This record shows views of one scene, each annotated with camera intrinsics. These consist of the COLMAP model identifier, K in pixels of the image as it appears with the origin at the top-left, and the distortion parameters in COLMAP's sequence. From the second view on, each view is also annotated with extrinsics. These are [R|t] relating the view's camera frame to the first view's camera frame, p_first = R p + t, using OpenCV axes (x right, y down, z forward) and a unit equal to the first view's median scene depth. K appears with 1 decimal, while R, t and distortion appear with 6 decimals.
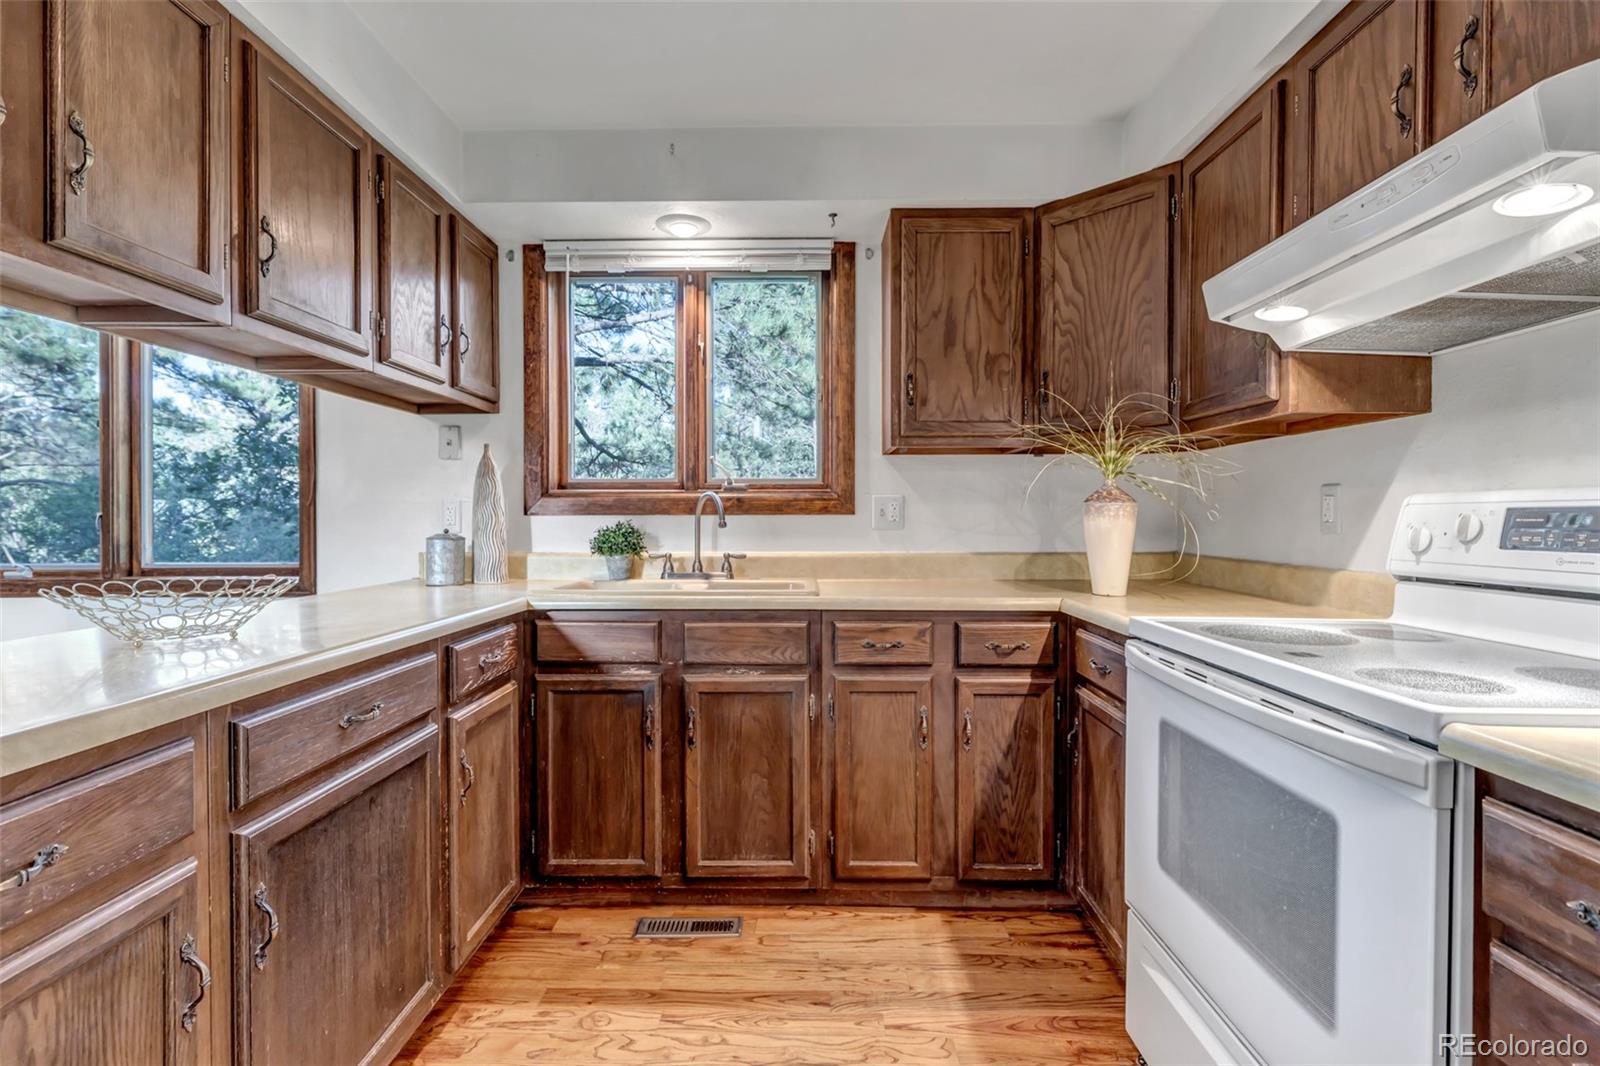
lens RADIAL K [[724.9, 0, 806.1], [0, 724.9, 521.0], [0, 0, 1]] dist [0.000791, -0.000447]
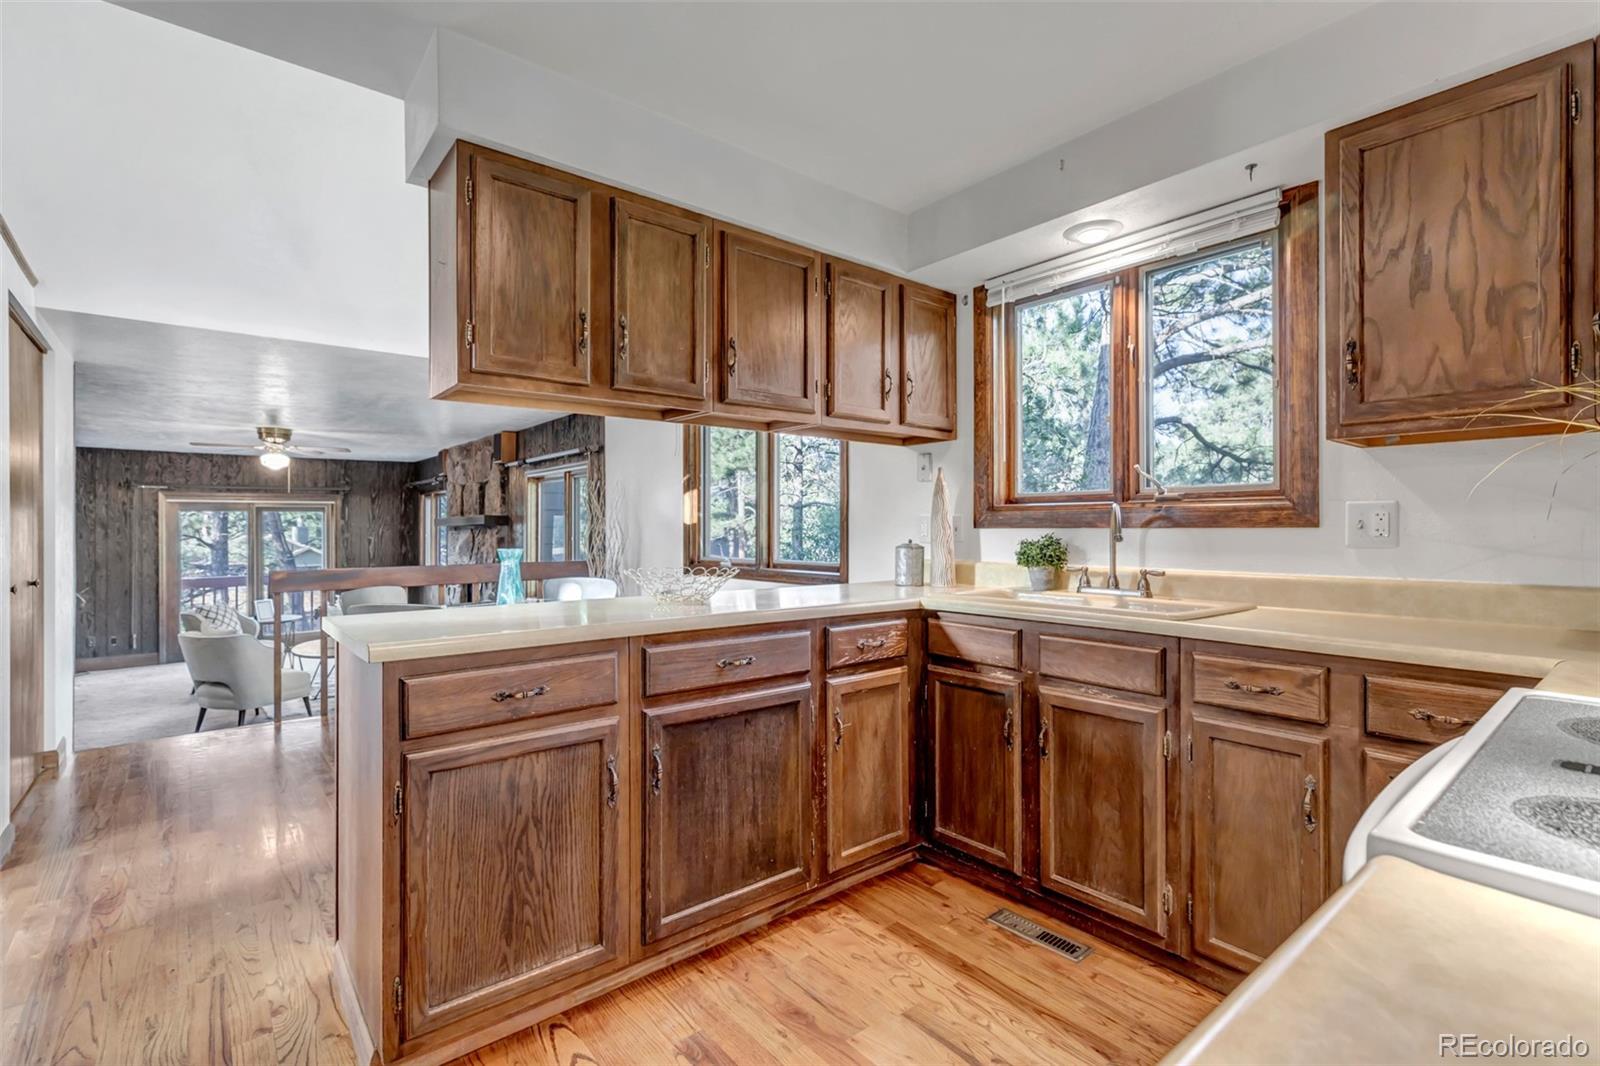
lens RADIAL K [[749.1, 0, 797.3], [0, 749.1, 524.3], [0, 0, 1]] dist [-0.000376, -0.000456]
pose [[0.632489, -0.003451, -0.774561, 0.431971], [-0.003543, 0.999967, -0.007349, -0.005168], [0.774561, 0.007393, 0.632456, 0.068231]]
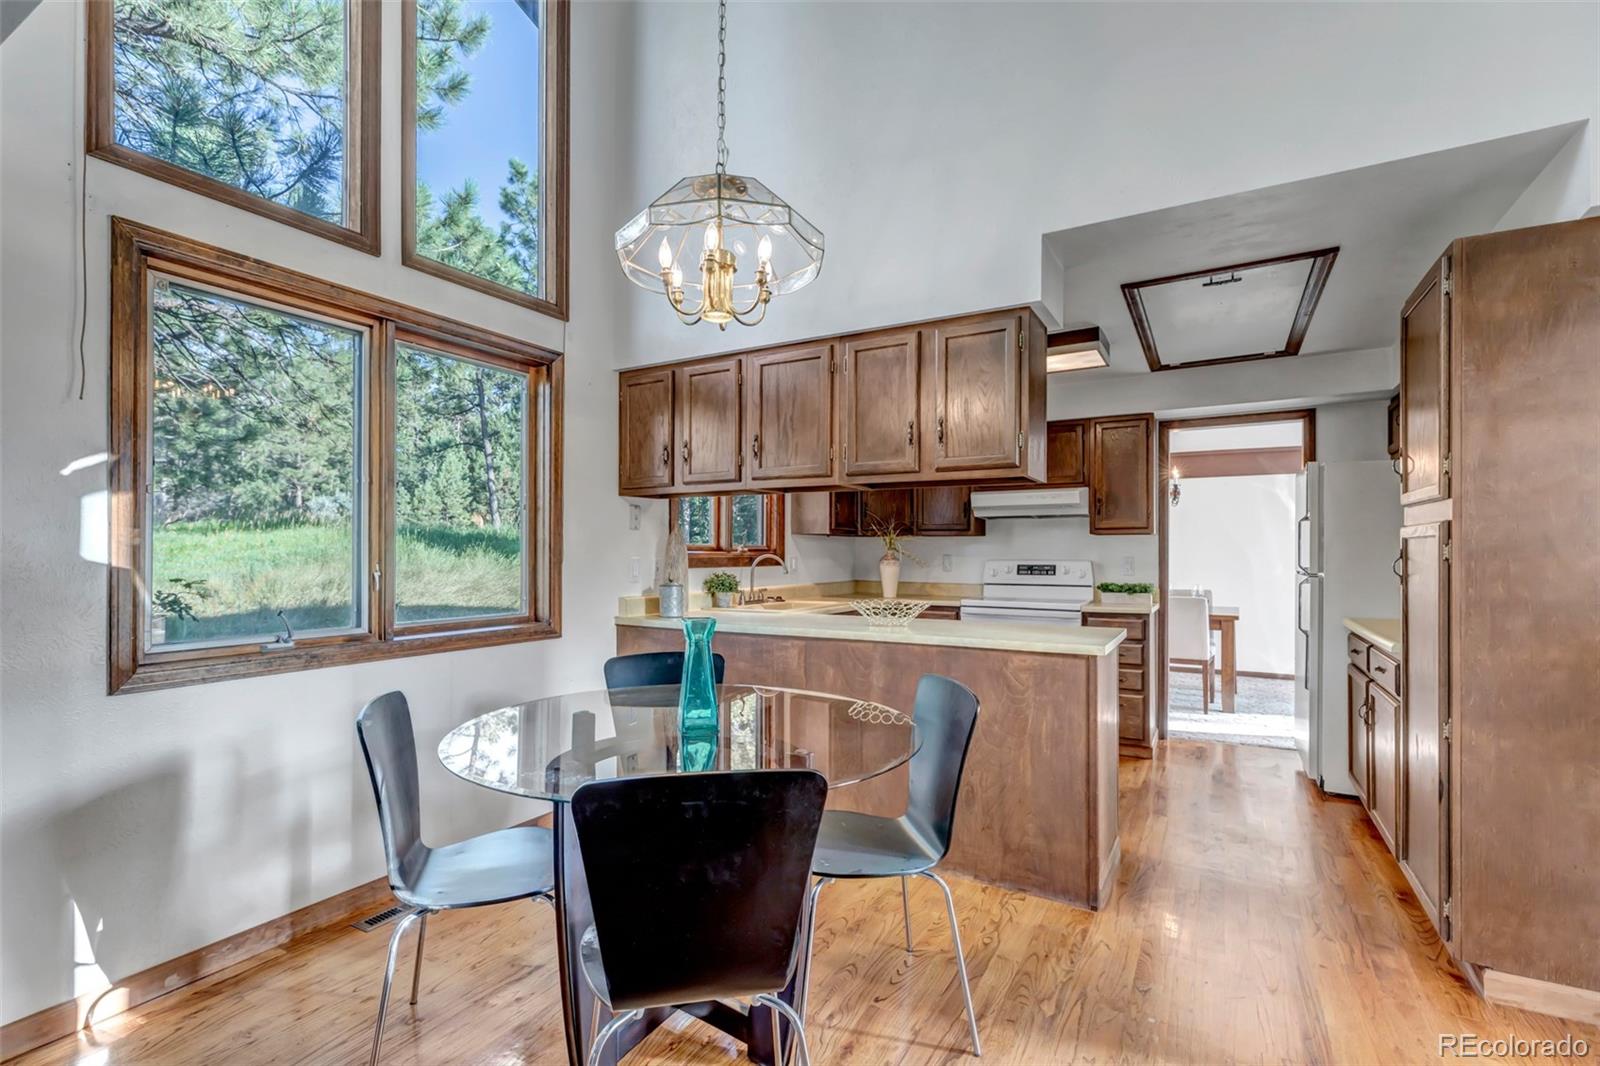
lens RADIAL K [[734.1, 0, 793.4], [0, 734.1, 549.3], [0, 0, 1]] dist [0.000376, -0.000078]
pose [[0.492798, 0.007394, 0.870112, -2.015338], [0.001806, 0.999953, -0.009521, -0.041736], [-0.870142, 0.006264, 0.492762, 0.055322]]
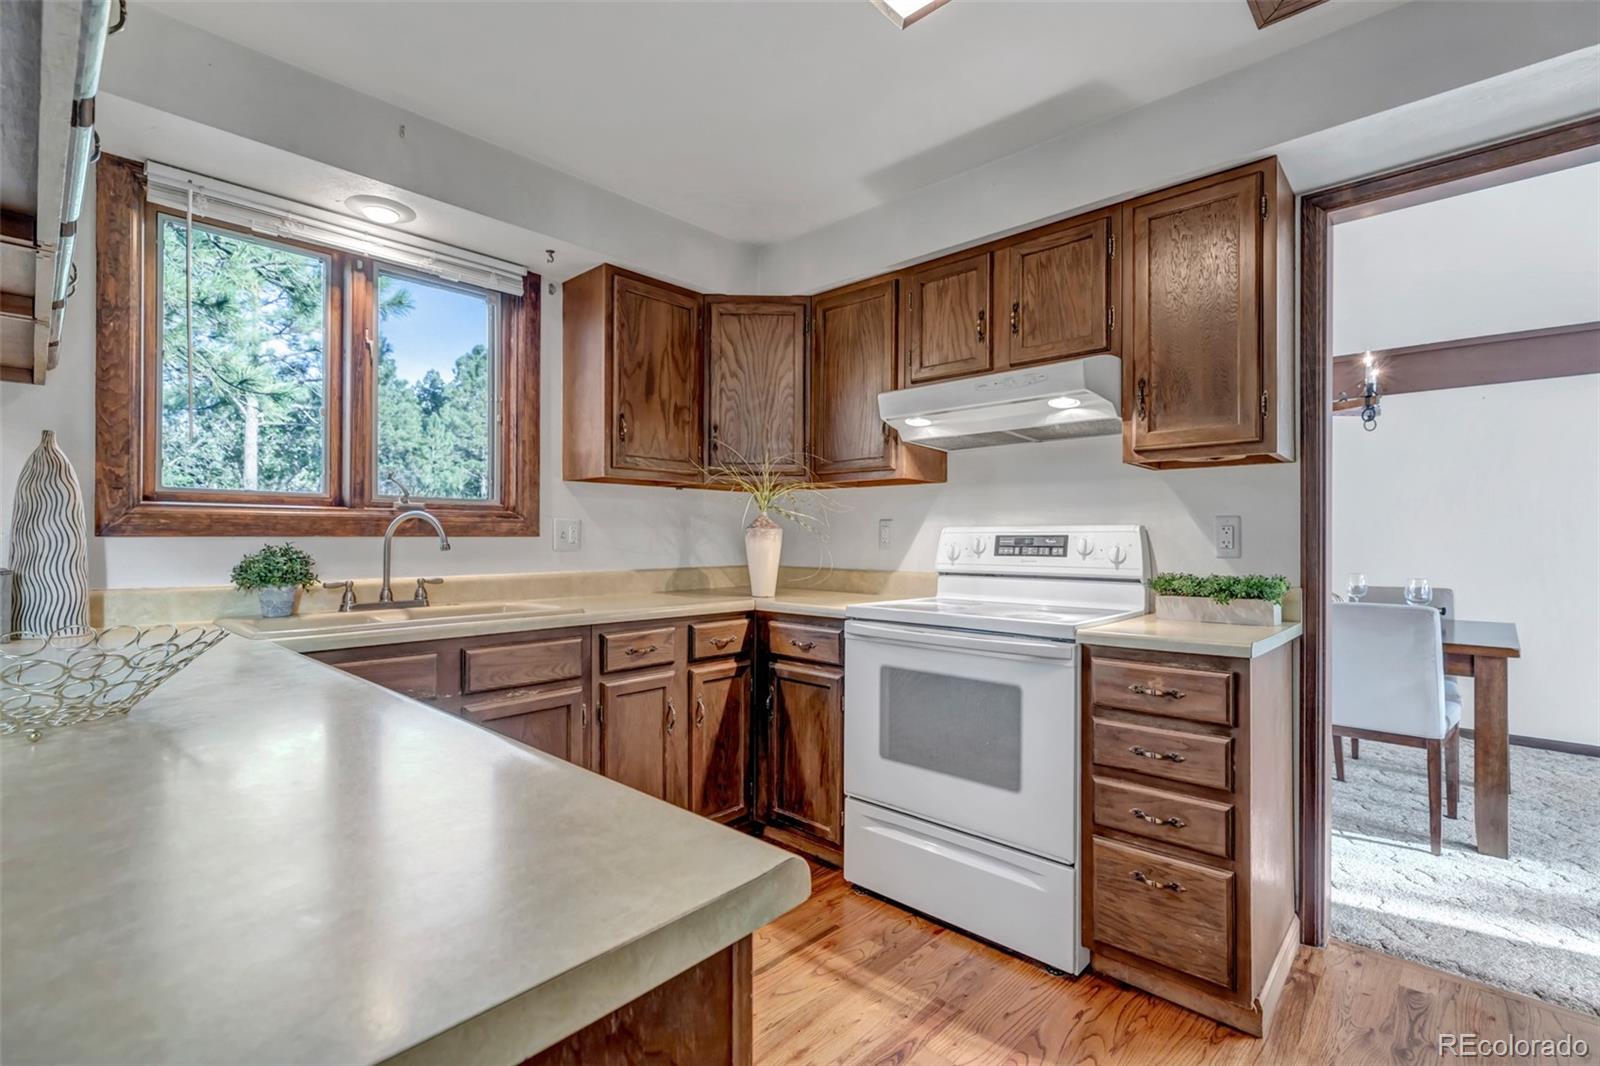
lens RADIAL K [[724.9, 0, 800.0], [0, 724.9, 533.0], [0, 0, 1]] dist [0.000833, -0.000078]
pose [[0.672119, 0.006712, 0.740413, -0.575509], [0.002052, 0.999938, -0.010928, -0.002562], [-0.740440, 0.008864, 0.672064, 0.035455]]
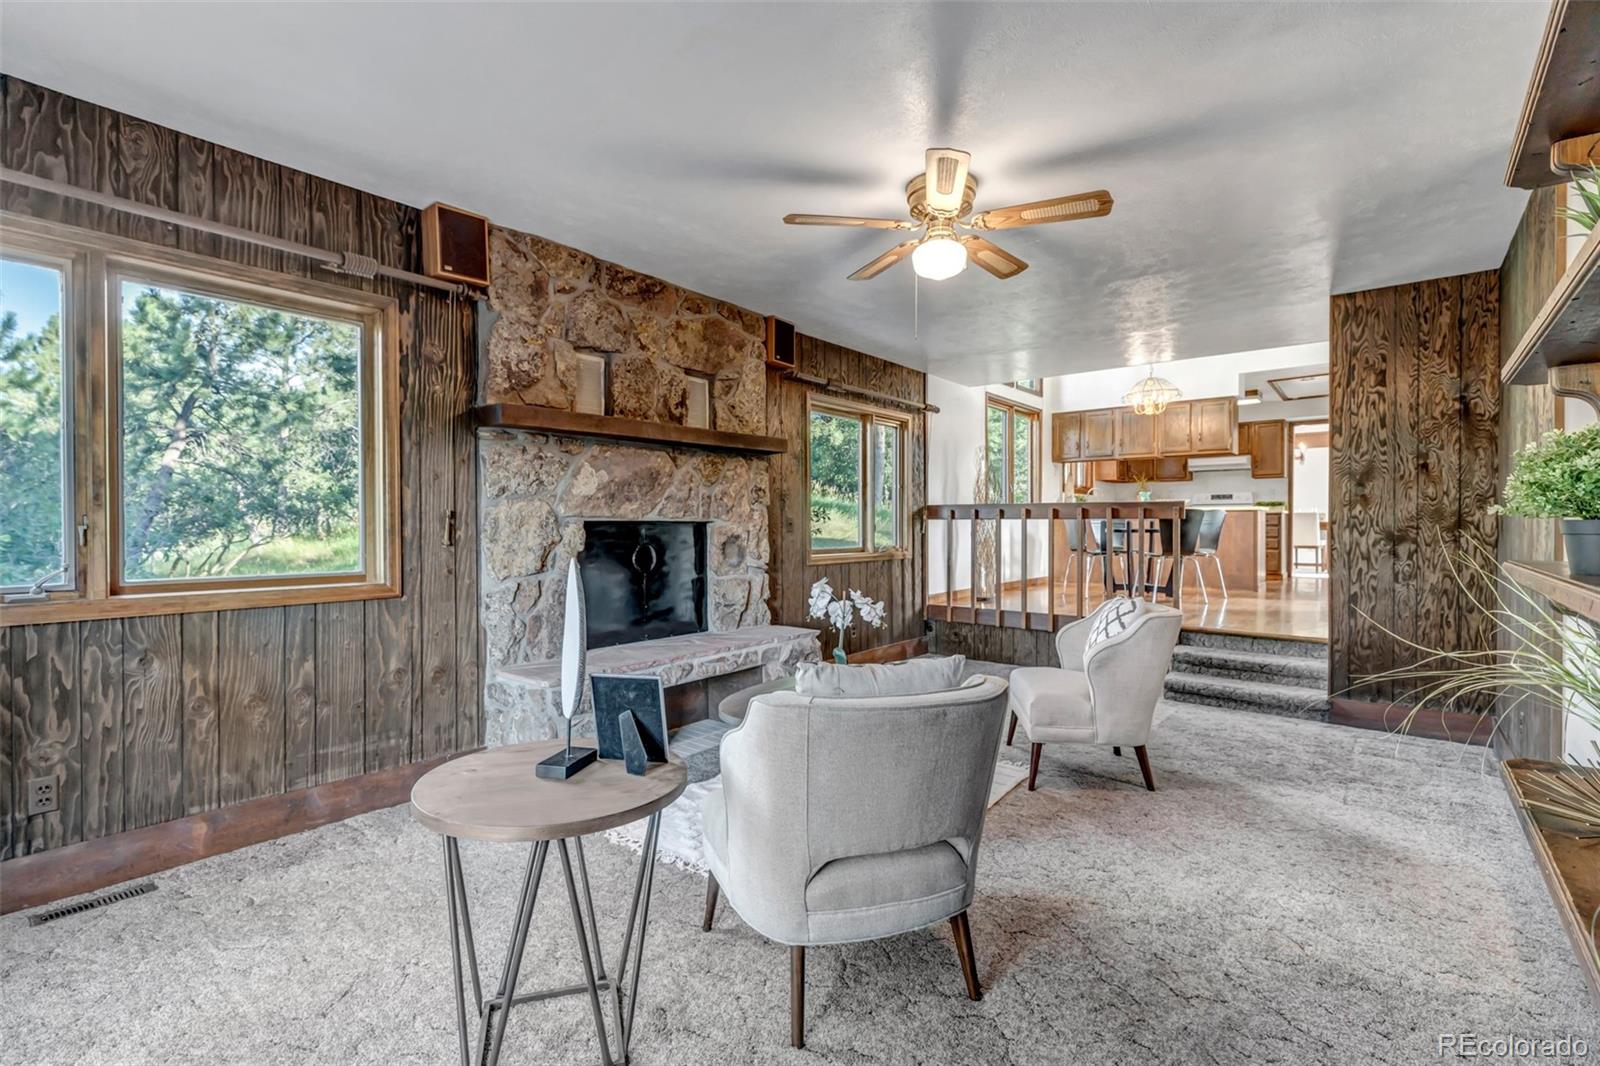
lens RADIAL K [[724.9, 0, 800.0], [0, 724.9, 533.0], [0, 0, 1]] dist [0.000833, -0.000078]
pose [[0.626354, -0.008686, 0.779490, -5.109998], [0.006037, 0.999962, 0.006293, 0.206106], [-0.779515, 0.000764, 0.626383, -0.289156]]
